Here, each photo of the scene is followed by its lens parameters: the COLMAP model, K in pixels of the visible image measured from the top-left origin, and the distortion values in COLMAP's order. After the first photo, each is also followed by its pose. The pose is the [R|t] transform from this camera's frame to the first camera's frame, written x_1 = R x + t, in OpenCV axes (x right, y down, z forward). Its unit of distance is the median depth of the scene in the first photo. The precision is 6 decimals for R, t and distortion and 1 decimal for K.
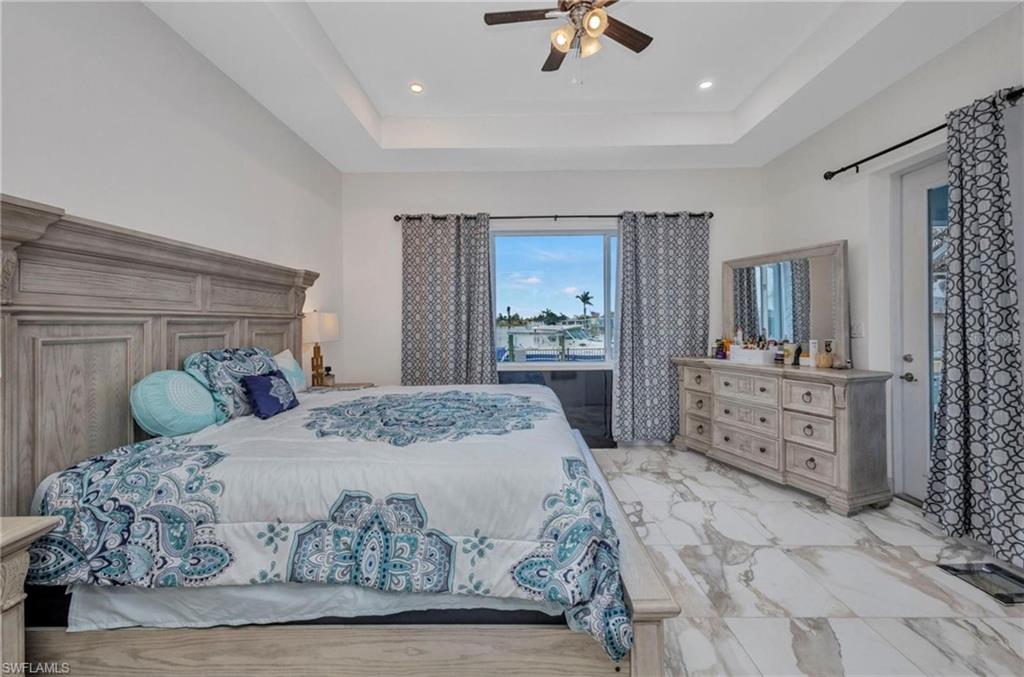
lens RADIAL K [[416.1, 0, 512.4], [0, 416.1, 320.8], [0, 0, 1]] dist [0.008072, 0.000271]
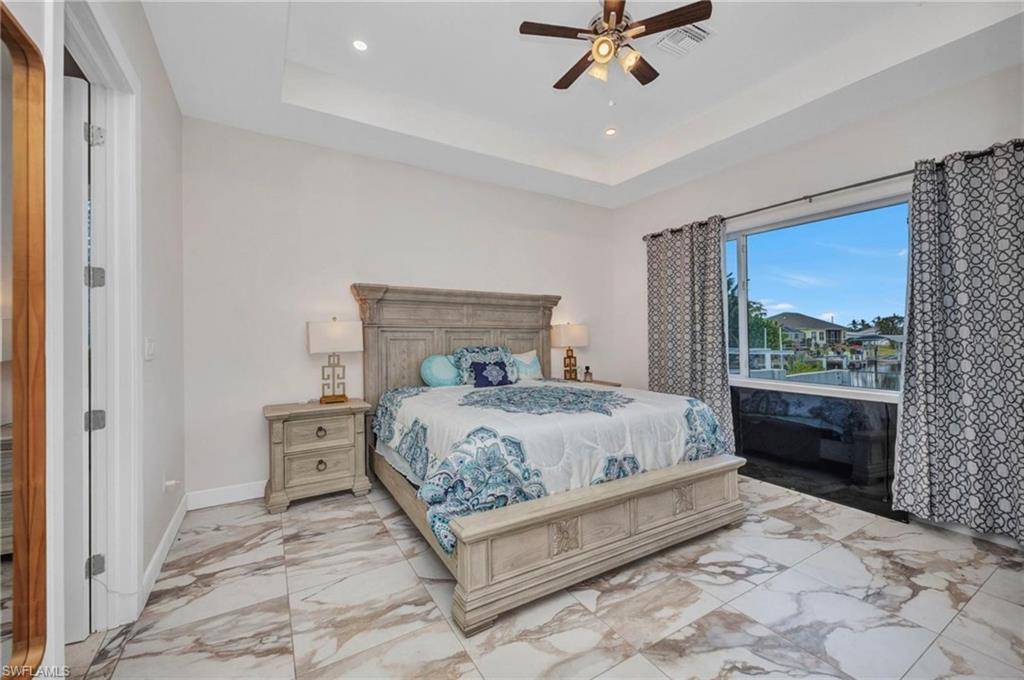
lens RADIAL K [[414.1, 0, 515.9], [0, 414.1, 330.5], [0, 0, 1]] dist [0.021519, -0.008098]
pose [[0.529808, -0.000438, -0.848118, 0.790851], [-0.001513, 0.999998, -0.001462, 0.002842], [0.848116, 0.002058, 0.529806, 0.197169]]
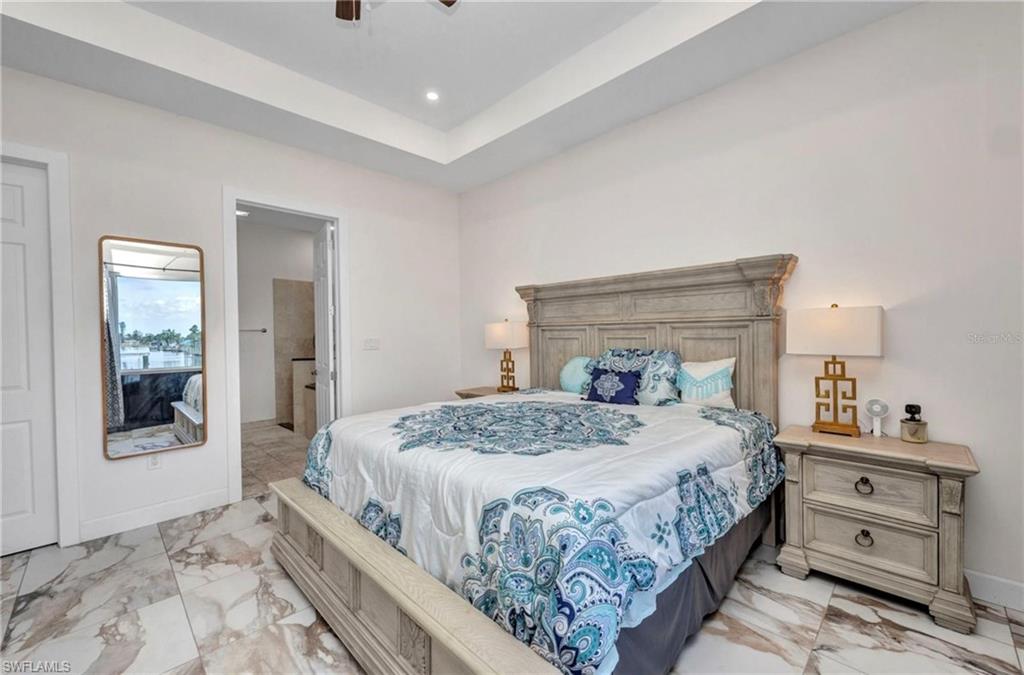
lens RADIAL K [[421.4, 0, 516.9], [0, 421.4, 337.6], [0, 0, 1]] dist [0.015012, -0.000350]
pose [[-0.699311, -0.010710, -0.714737, 0.449010], [-0.002638, 0.999920, -0.012402, 0.047471], [0.714813, -0.006788, -0.699283, 1.519844]]
